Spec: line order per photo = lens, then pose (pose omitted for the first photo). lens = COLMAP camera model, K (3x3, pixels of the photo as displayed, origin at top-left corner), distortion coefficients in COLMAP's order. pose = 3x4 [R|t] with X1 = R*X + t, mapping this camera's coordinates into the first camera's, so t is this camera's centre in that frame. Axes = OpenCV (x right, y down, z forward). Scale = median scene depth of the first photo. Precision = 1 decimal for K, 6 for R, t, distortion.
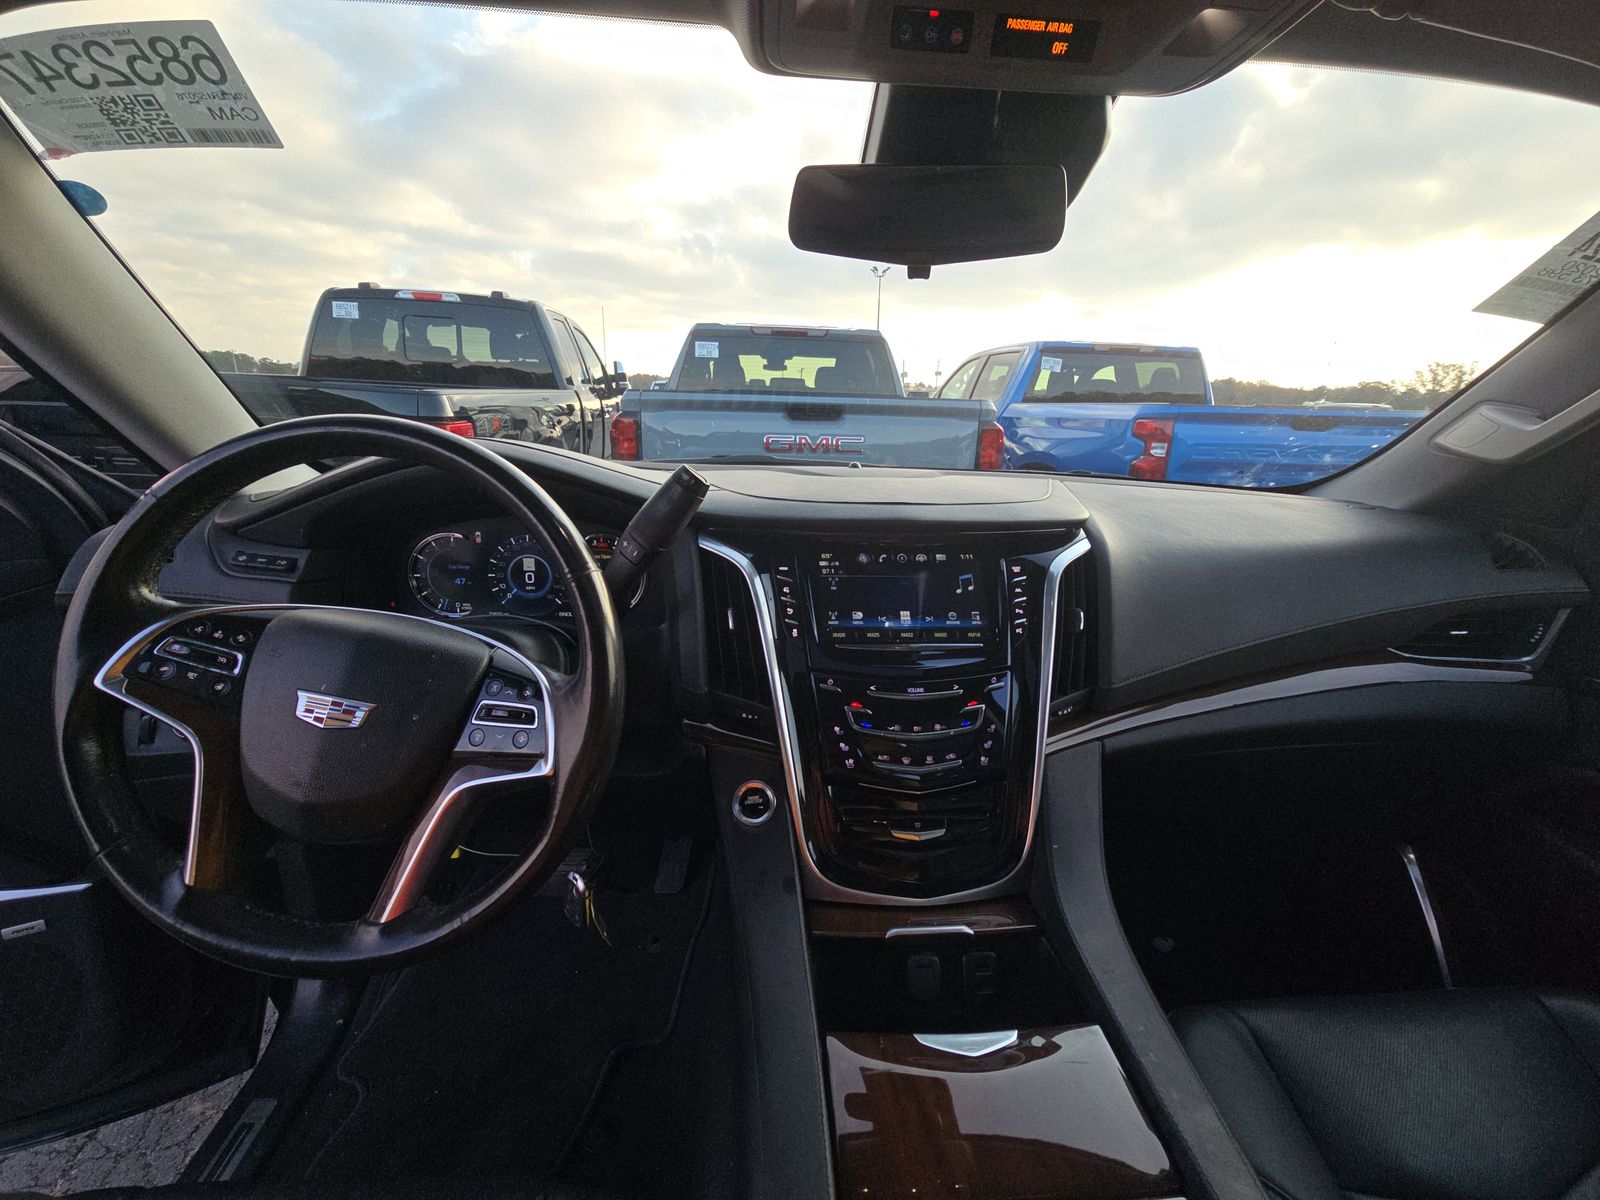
lens RADIAL K [[641.0, 0, 794.7], [0, 641.0, 604.6], [0, 0, 1]] dist [0.001626, 0.000010]
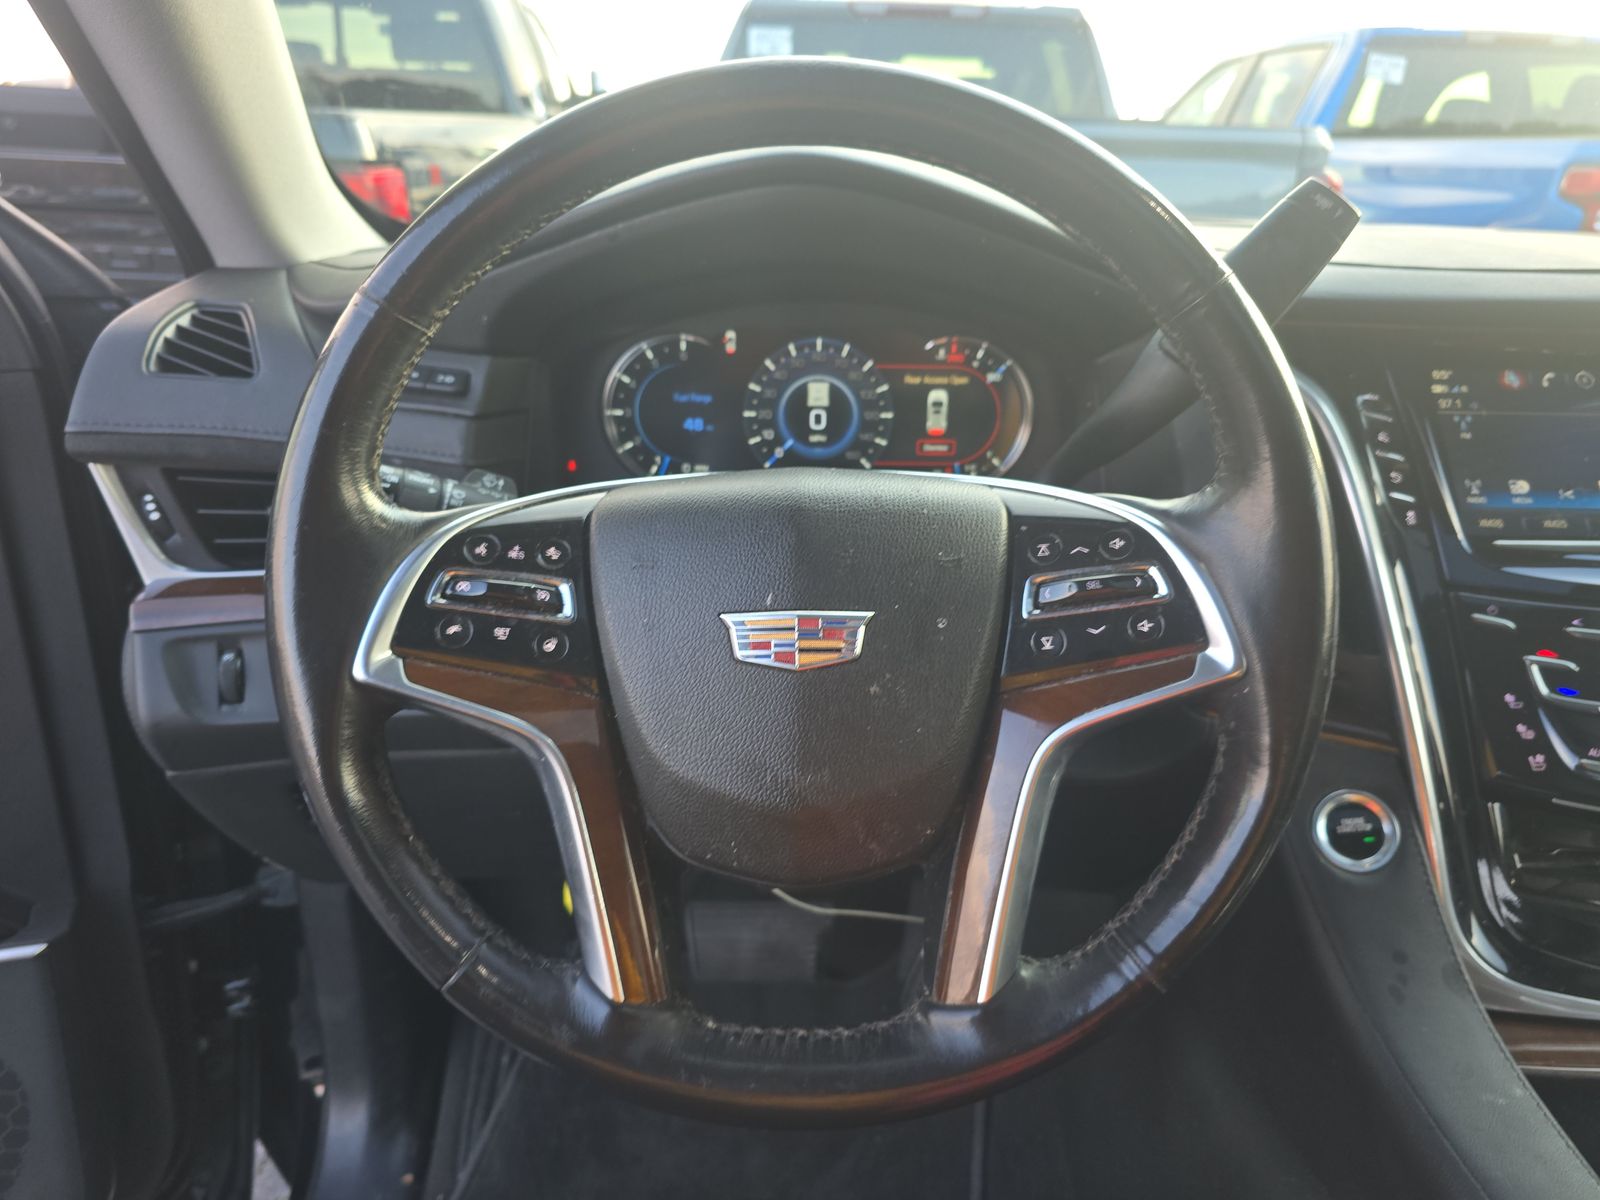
lens RADIAL K [[1084.9, 0, 802.8], [0, 1084.9, 600.3], [0, 0, 1]] dist [0.018745, -0.005346]
pose [[0.999170, 0.013468, -0.038432, -0.393552], [-0.010167, 0.996343, 0.084841, 0.033955], [0.039434, -0.084380, 0.995653, 0.066343]]
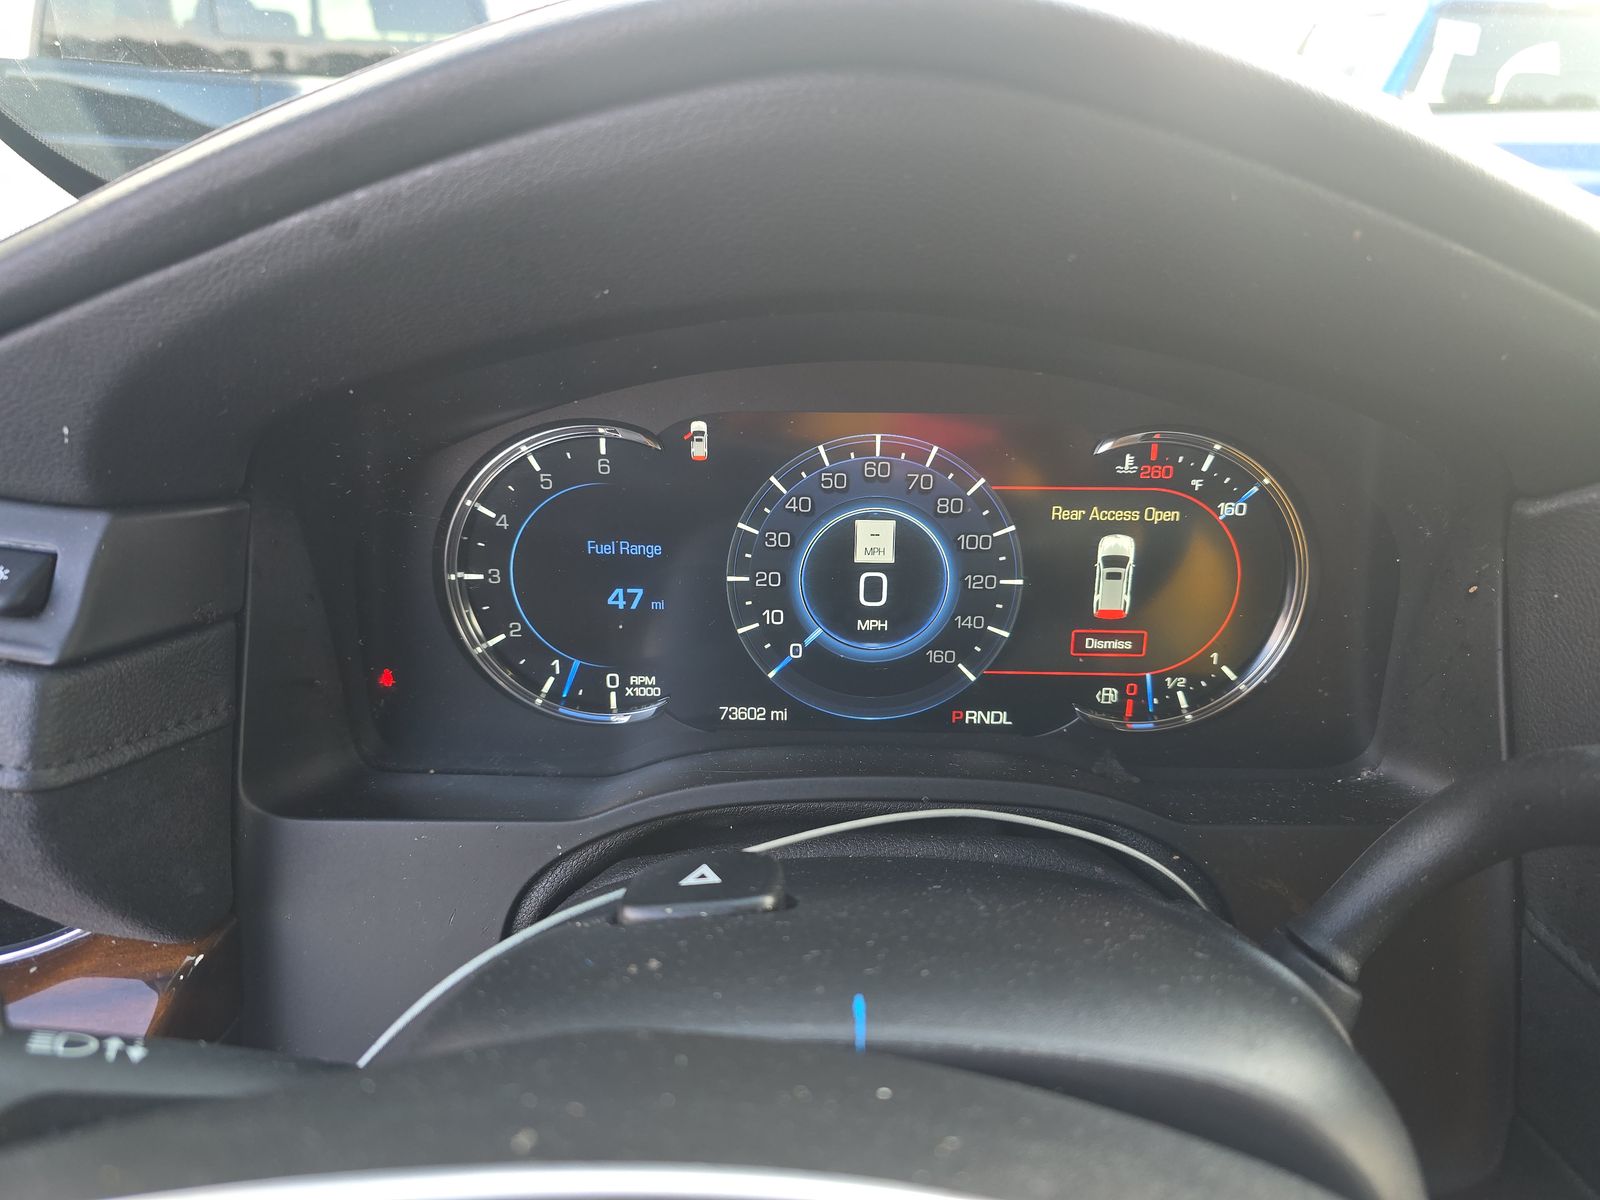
lens RADIAL K [[1084.9, 0, 800.0], [0, 1084.9, 595.4], [0, 0, 1]] dist [0.018745, -0.005346]
pose [[0.998330, 0.017079, -0.055188, -0.424400], [-0.011955, 0.995699, 0.091876, -0.082542], [0.056520, -0.091062, 0.994240, 0.544257]]
